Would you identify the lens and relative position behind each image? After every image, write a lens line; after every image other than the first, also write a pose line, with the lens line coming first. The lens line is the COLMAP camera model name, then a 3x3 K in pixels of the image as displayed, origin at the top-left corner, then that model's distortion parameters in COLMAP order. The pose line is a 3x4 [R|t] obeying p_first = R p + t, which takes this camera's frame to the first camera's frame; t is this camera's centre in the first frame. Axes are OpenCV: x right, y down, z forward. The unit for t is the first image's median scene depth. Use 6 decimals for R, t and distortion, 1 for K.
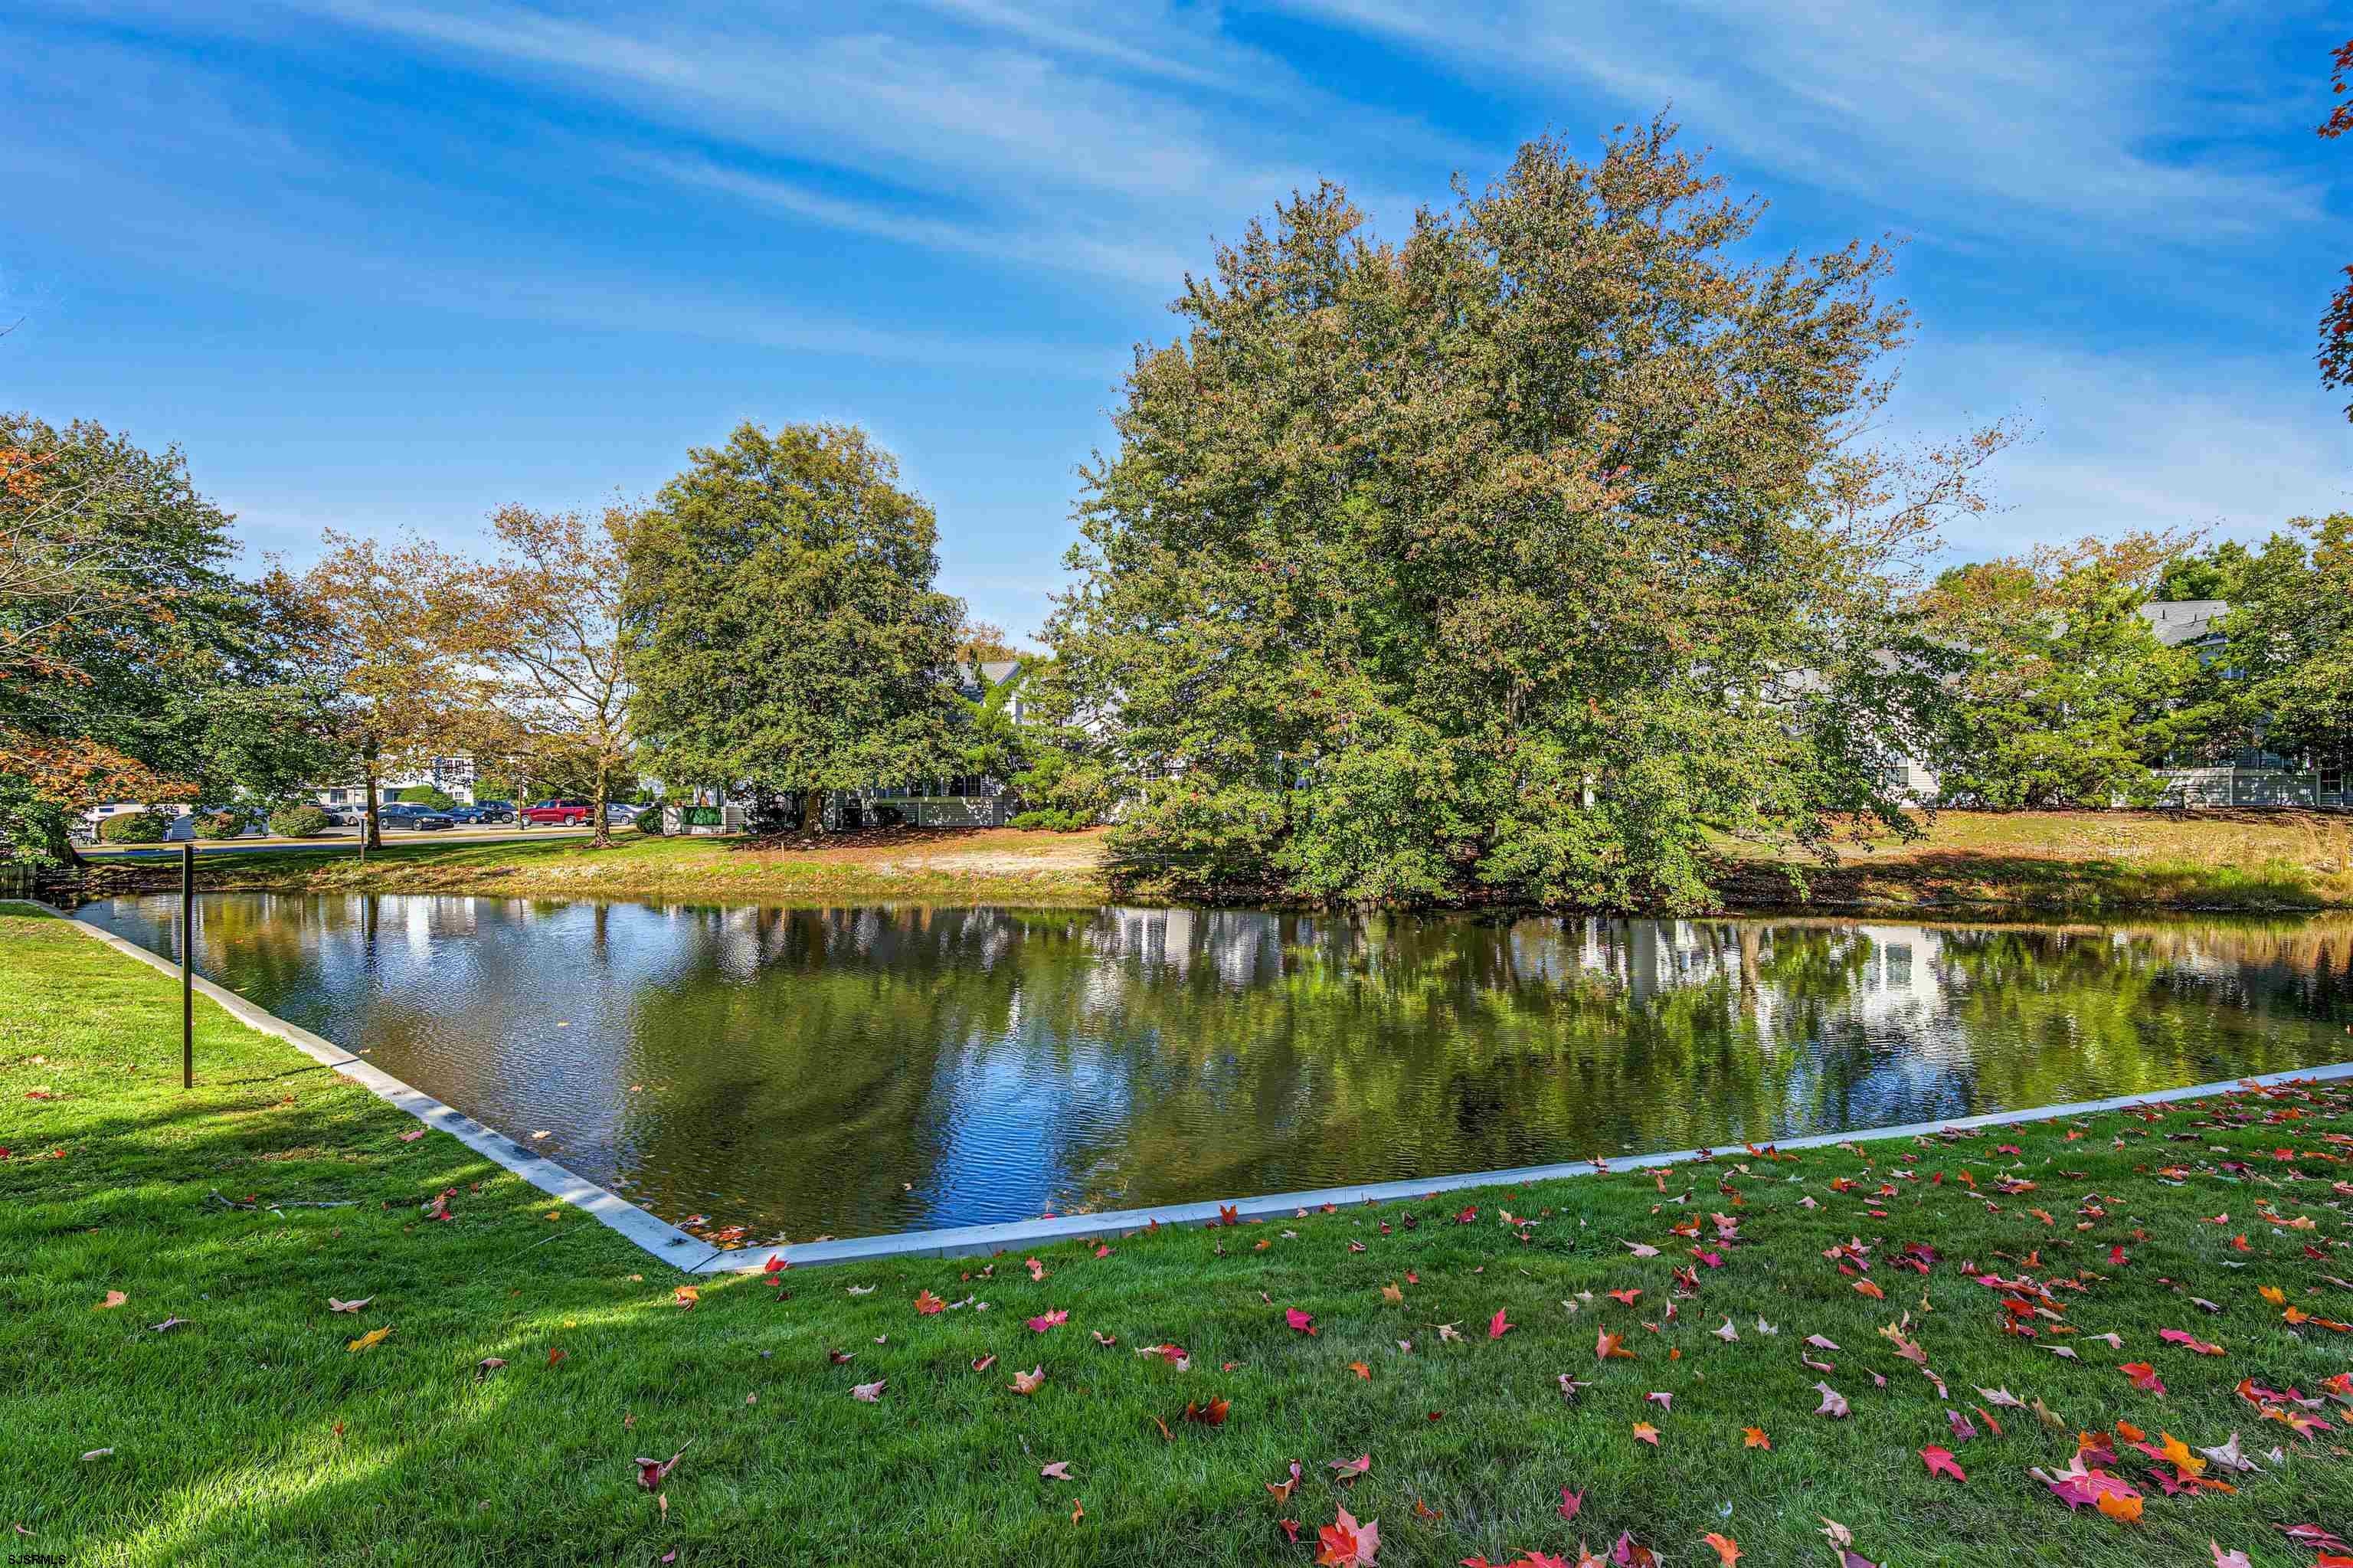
lens RADIAL K [[930.3, 0, 1161.7], [0, 930.3, 790.1], [0, 0, 1]] dist [0.001190, -0.000218]
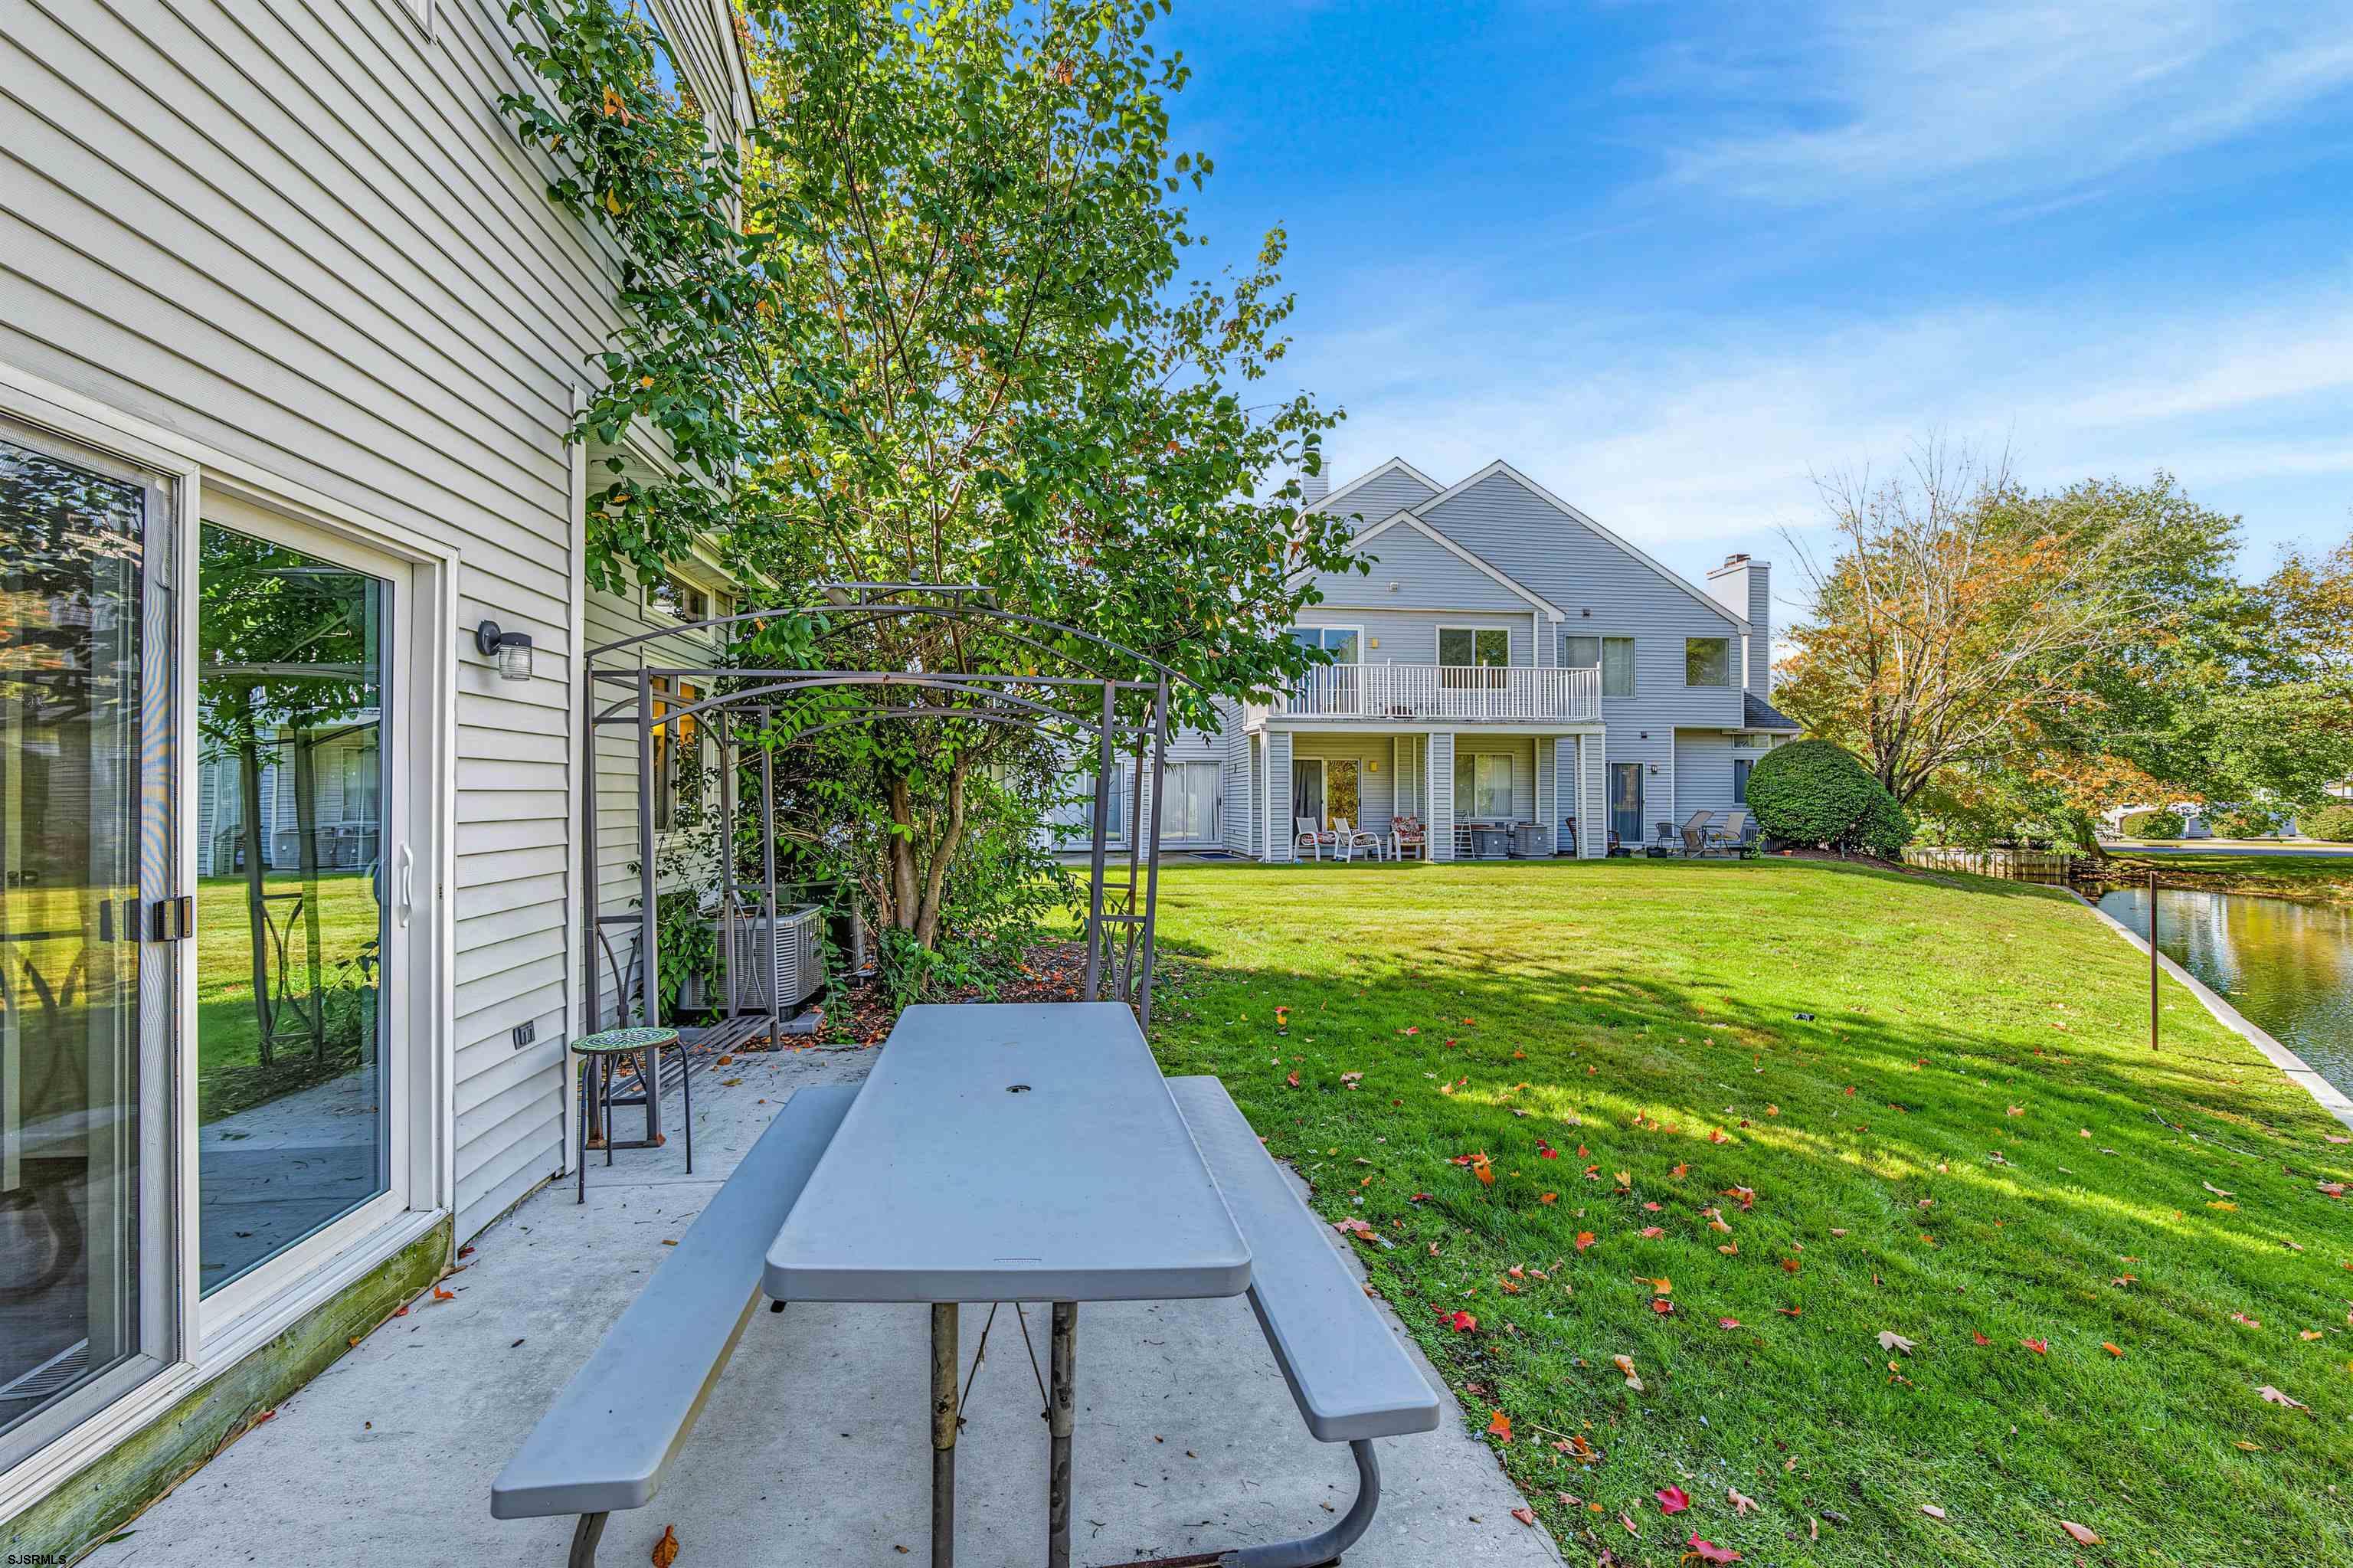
lens RADIAL K [[930.3, 0, 1161.7], [0, 930.3, 790.1], [0, 0, 1]] dist [0.001190, -0.000218]
pose [[-0.084109, -0.000531, -0.996456, 0.097444], [0.011515, 0.999933, -0.001505, -0.016735], [0.996390, -0.011601, -0.084097, -0.073782]]
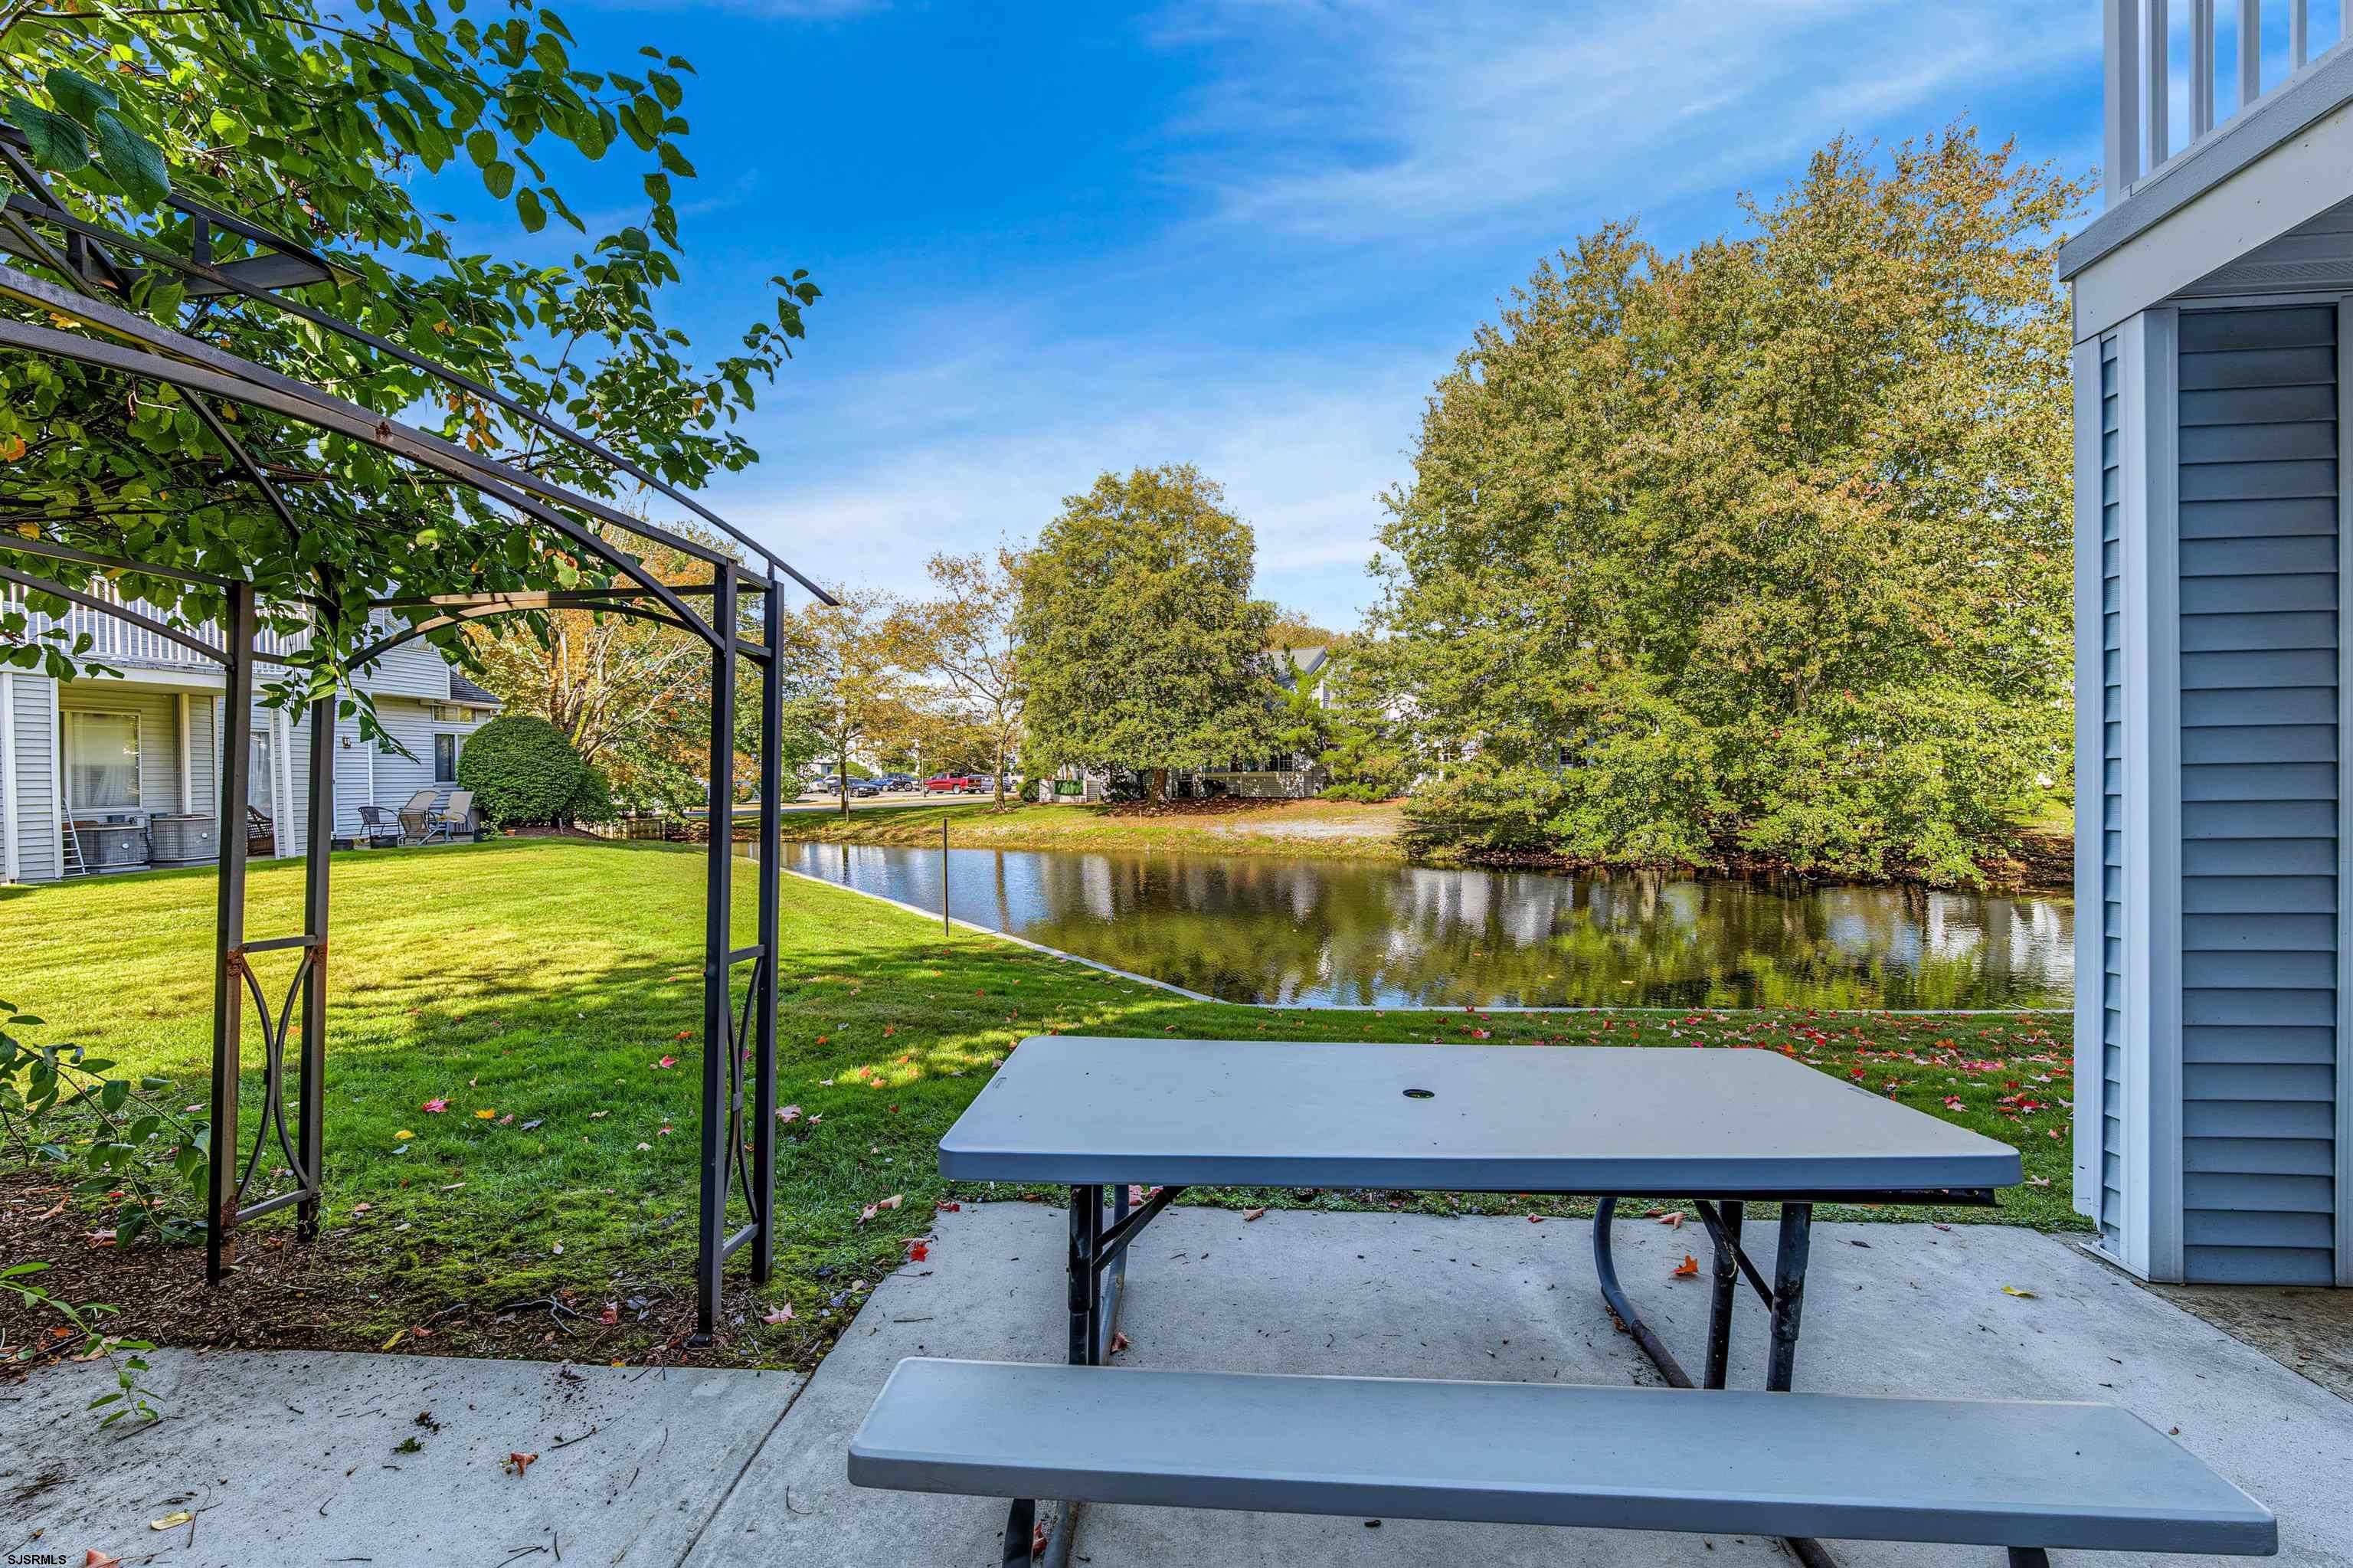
lens RADIAL K [[911.6, 0, 1164.5], [0, 911.6, 802.0], [0, 0, 1]] dist [0.000076, 0.000043]
pose [[0.949460, 0.004582, -0.313853, 0.011615], [0.010523, 0.998867, 0.046416, -0.012204], [0.313710, -0.047372, 0.948336, -0.156795]]
